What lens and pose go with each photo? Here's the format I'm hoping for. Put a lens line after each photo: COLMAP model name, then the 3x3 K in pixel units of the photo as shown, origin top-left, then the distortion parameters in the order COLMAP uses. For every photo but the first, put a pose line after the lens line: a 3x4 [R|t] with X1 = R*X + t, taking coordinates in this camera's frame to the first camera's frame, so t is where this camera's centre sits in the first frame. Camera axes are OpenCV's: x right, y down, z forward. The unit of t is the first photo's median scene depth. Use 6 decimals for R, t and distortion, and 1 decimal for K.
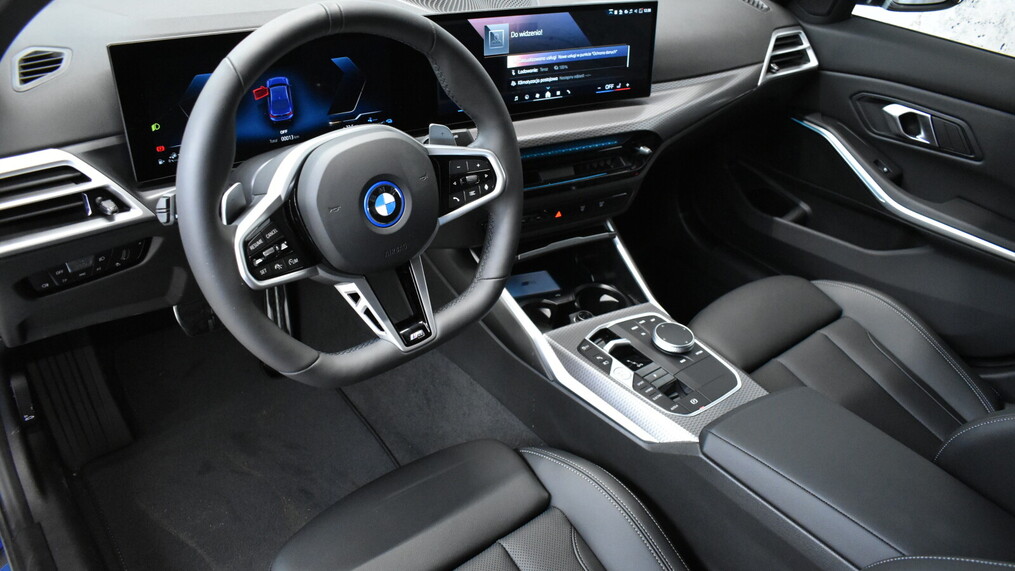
lens RADIAL K [[747.6, 0, 507.5], [0, 747.6, 285.5], [0, 0, 1]] dist [-0.000423, -0.000483]
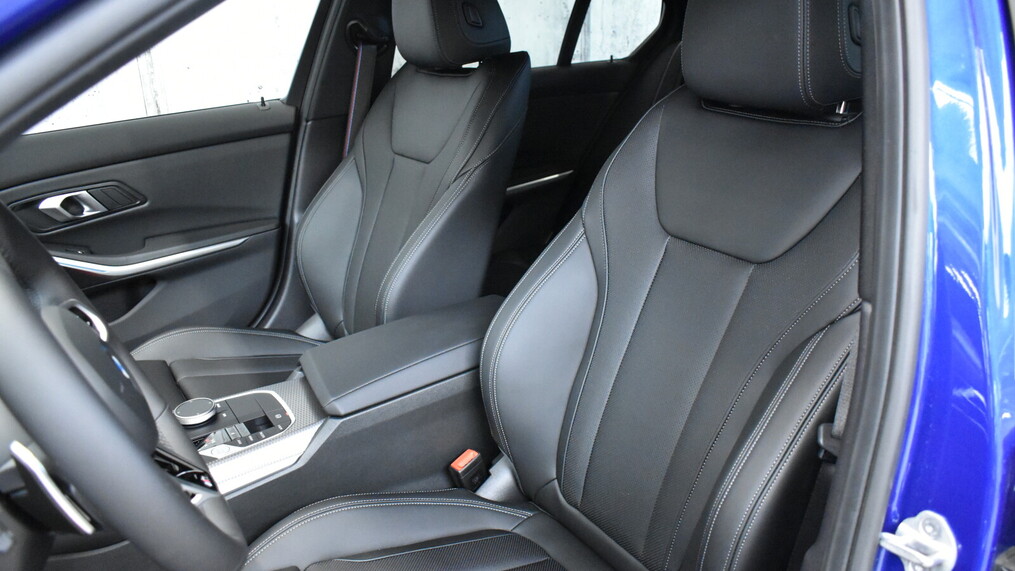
lens RADIAL K [[747.6, 0, 507.5], [0, 747.6, 285.5], [0, 0, 1]] dist [-0.000423, -0.000483]
pose [[0.132481, -0.486258, 0.863714, -0.447850], [0.606193, 0.729179, 0.317535, -0.107883], [-0.784206, 0.481510, 0.391368, 0.142215]]
